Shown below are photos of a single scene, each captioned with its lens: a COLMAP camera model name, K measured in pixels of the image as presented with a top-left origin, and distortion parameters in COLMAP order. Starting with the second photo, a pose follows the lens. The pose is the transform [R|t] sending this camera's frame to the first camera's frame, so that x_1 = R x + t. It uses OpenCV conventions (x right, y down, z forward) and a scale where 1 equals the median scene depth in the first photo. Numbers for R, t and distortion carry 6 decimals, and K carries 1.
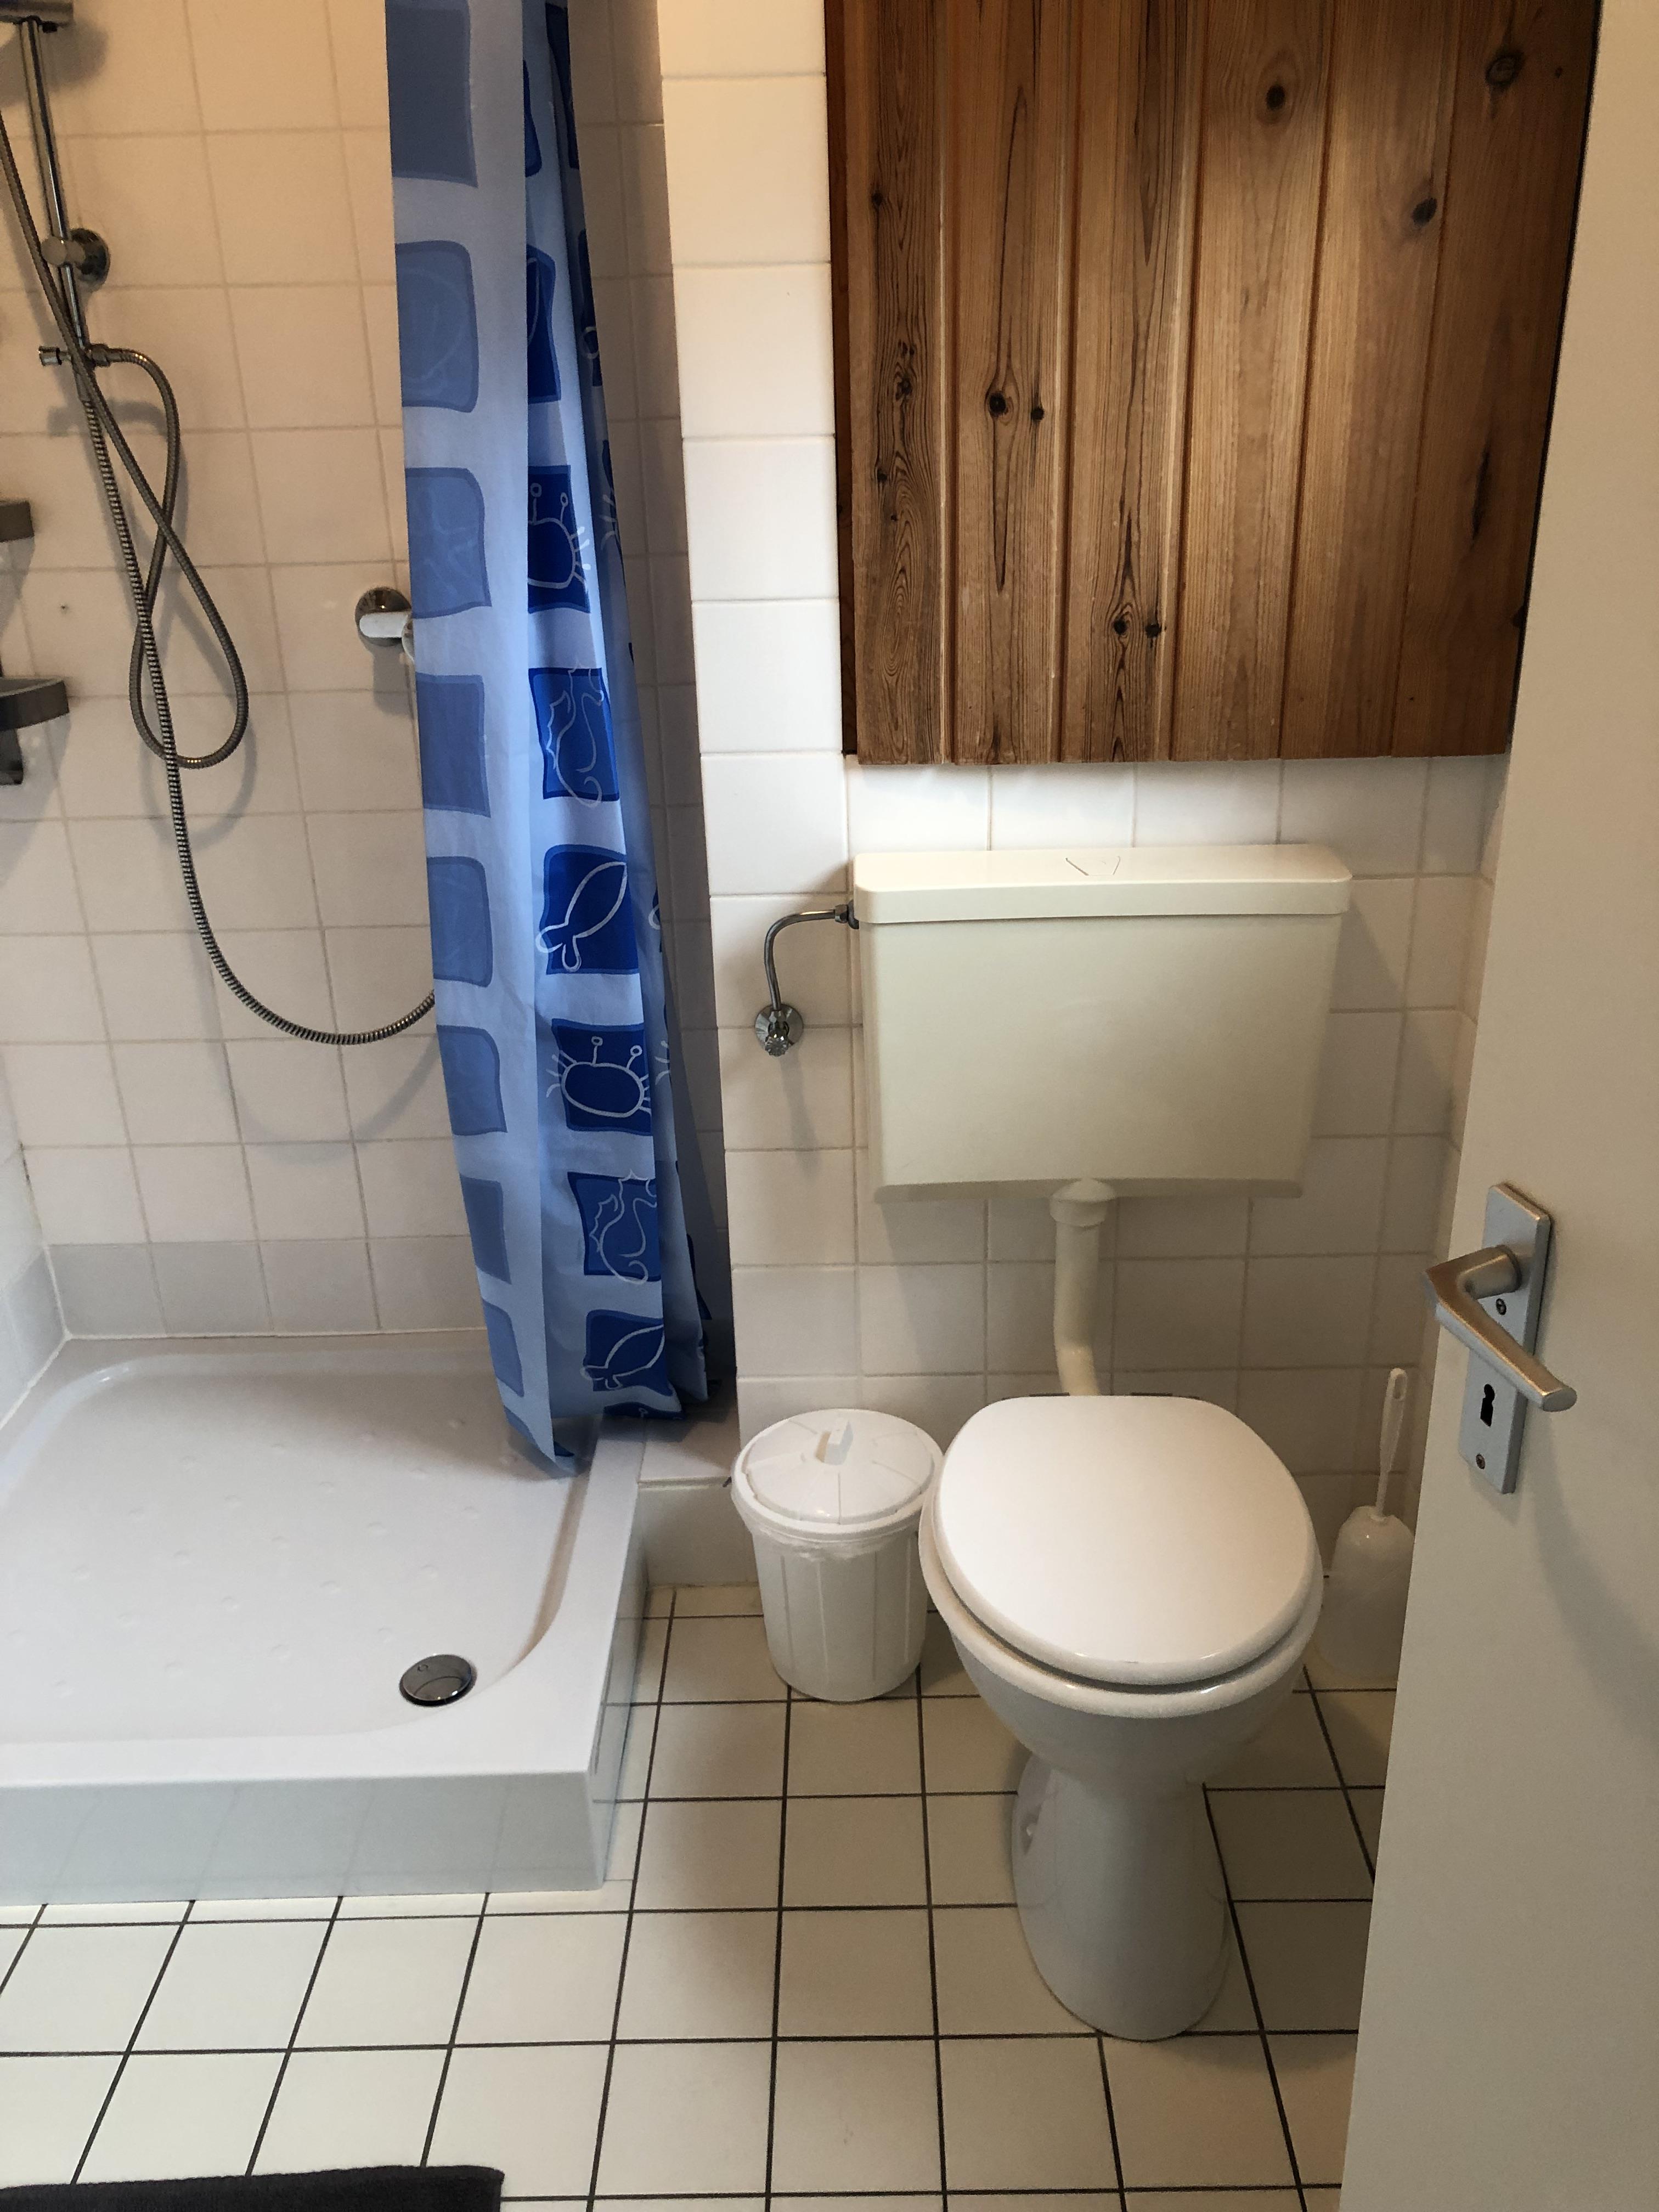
lens RADIAL K [[1819.5, 0, 836.6], [0, 1819.5, 1109.3], [0, 0, 1]] dist [0.053094, -0.062459]
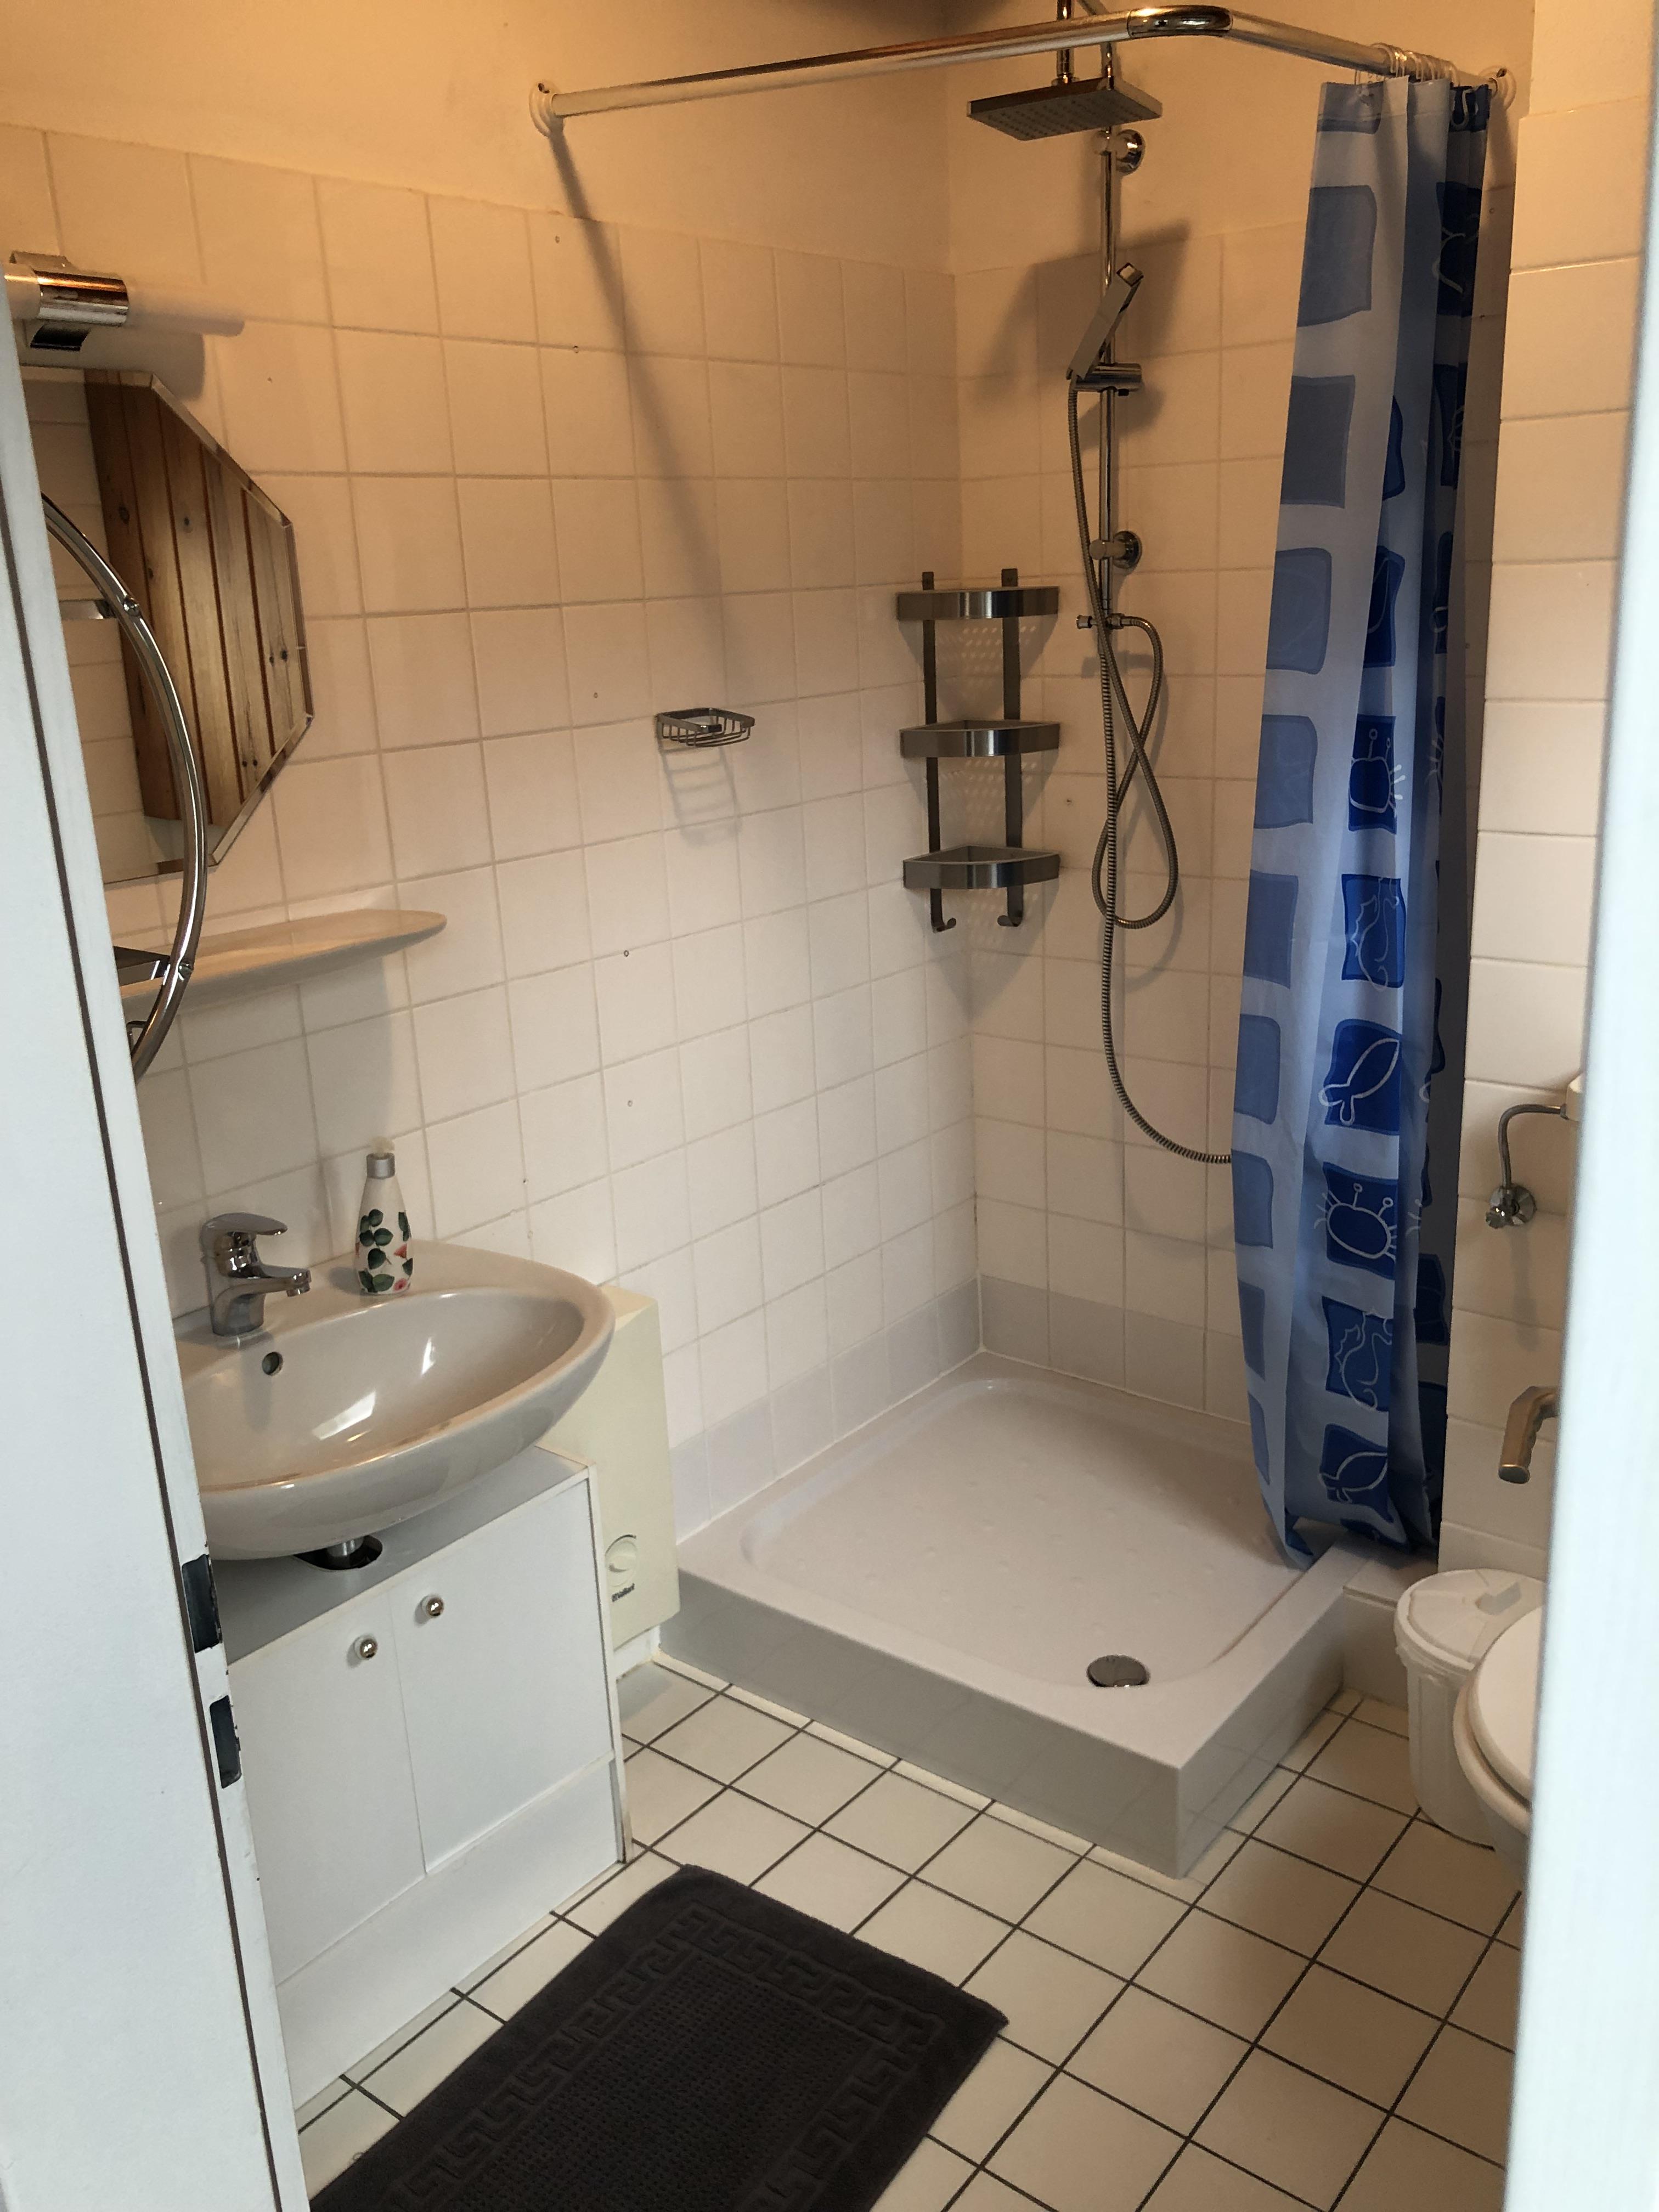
lens RADIAL K [[1819.5, 0, 826.2], [0, 1819.5, 1112.4], [0, 0, 1]] dist [0.053094, -0.062459]
pose [[0.788851, 0.168978, -0.590898, 0.283374], [-0.224911, 0.974138, -0.021684, 0.017487], [0.571952, 0.150005, 0.806455, -0.148336]]
